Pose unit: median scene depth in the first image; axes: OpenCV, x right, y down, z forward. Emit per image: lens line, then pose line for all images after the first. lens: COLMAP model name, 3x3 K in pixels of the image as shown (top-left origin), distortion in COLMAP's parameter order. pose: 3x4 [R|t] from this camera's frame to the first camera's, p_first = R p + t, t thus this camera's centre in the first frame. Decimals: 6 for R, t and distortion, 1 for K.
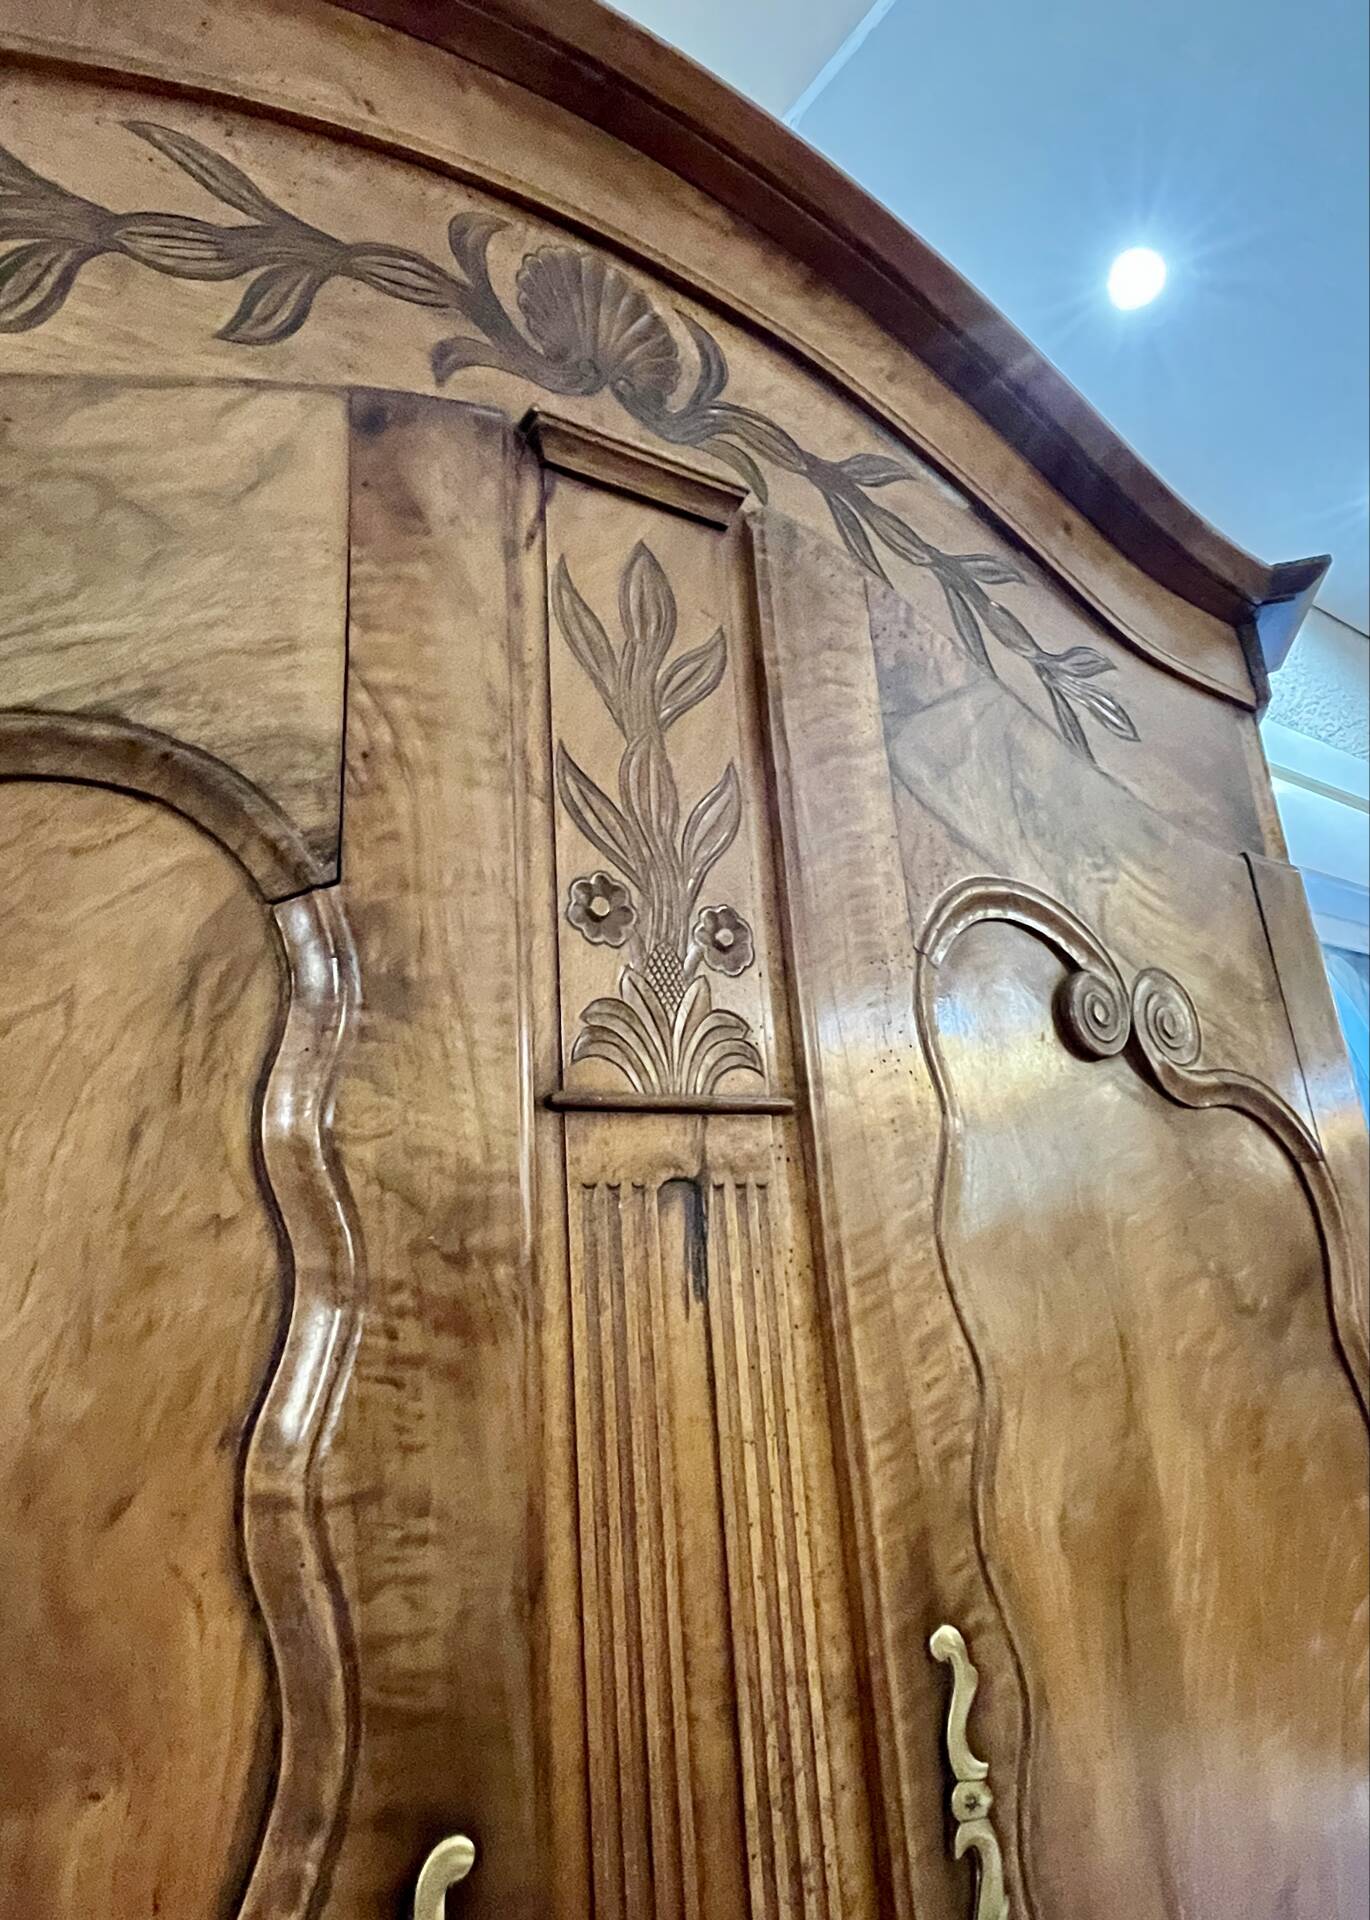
lens RADIAL K [[1079.4, 0, 691.2], [0, 1079.4, 972.9], [0, 0, 1]] dist [0.000357, -0.000051]
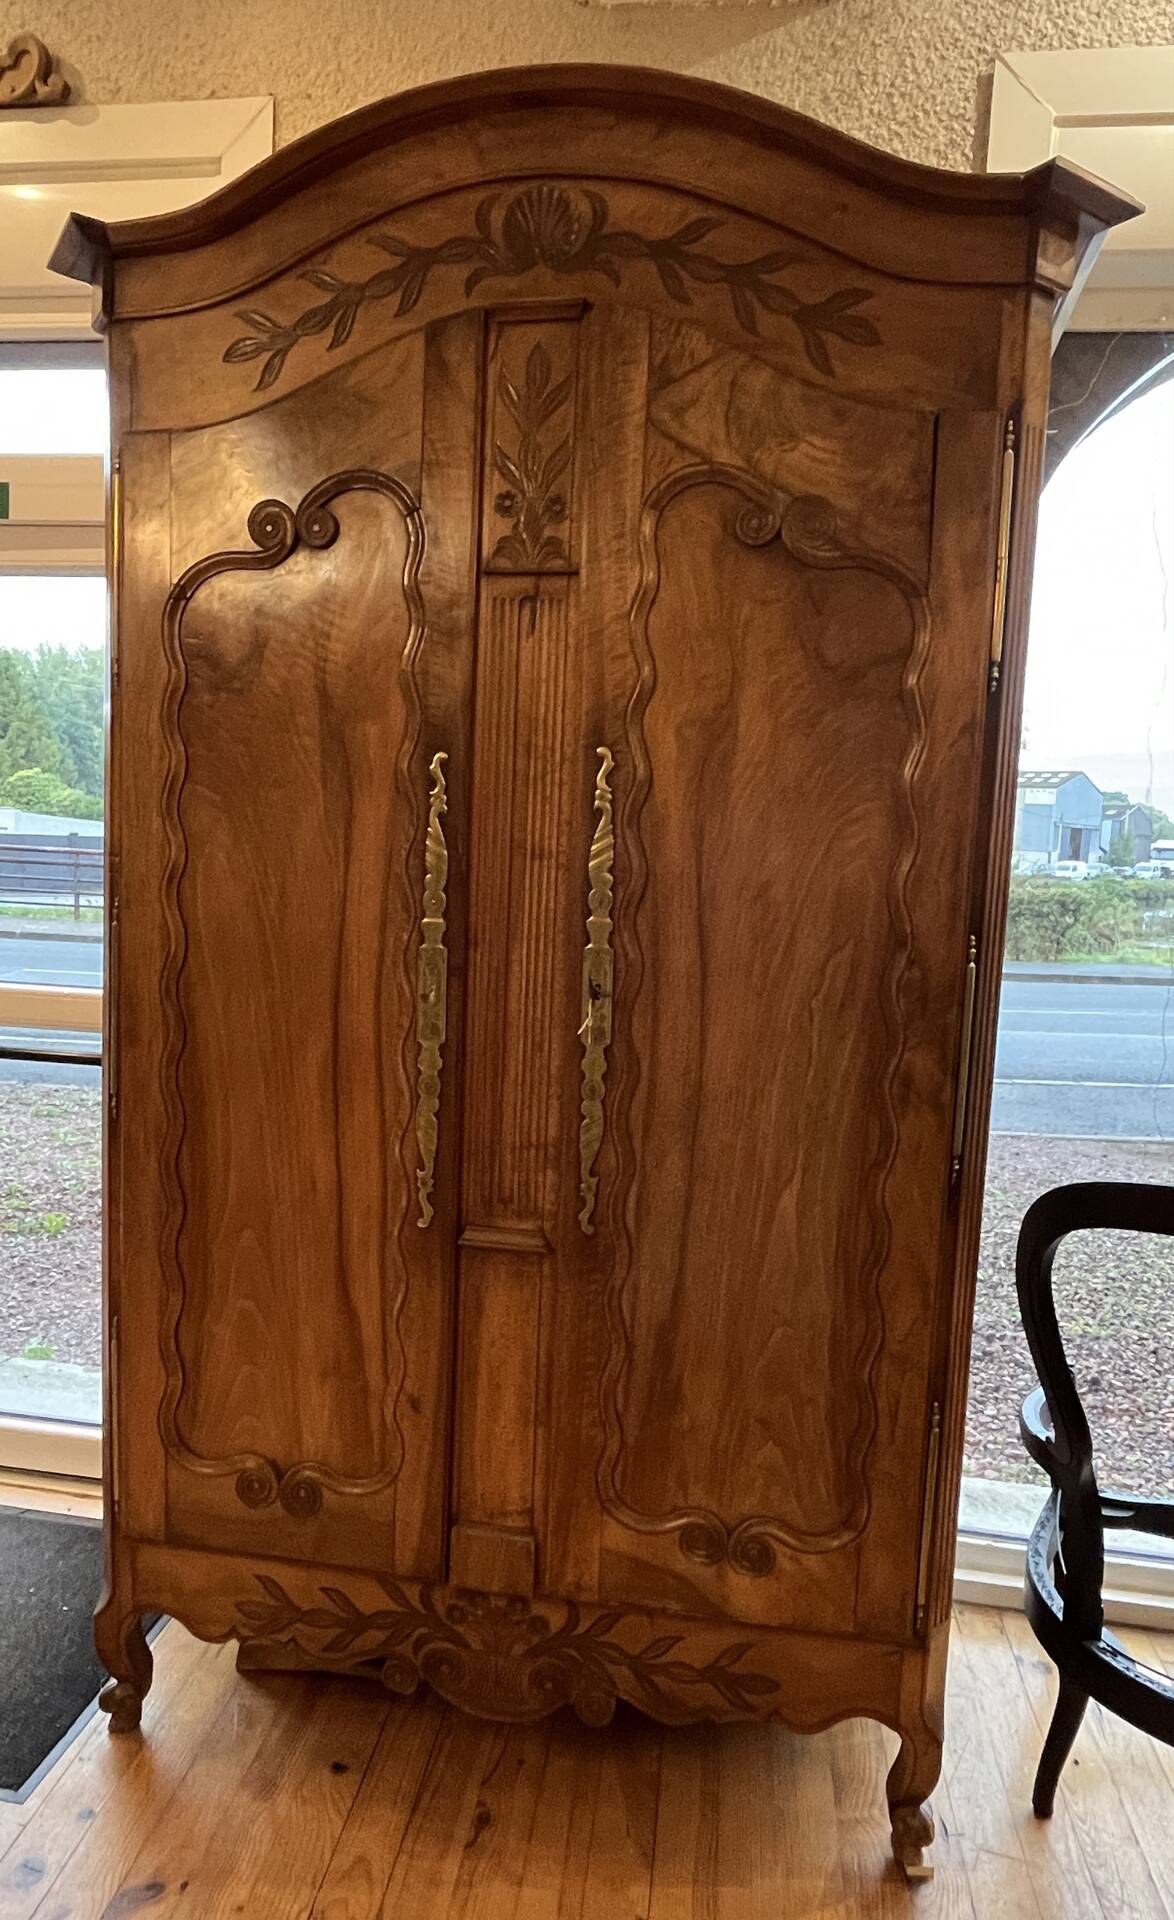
lens RADIAL K [[1191.6, 0, 598.6], [0, 1191.6, 950.5], [0, 0, 1]] dist [-0.002610, 0.000957]
pose [[0.725173, 0.179758, -0.664689, 2.487845], [0.093234, 0.930799, 0.353442, -0.051138], [0.682226, -0.318278, 0.658231, -1.369102]]
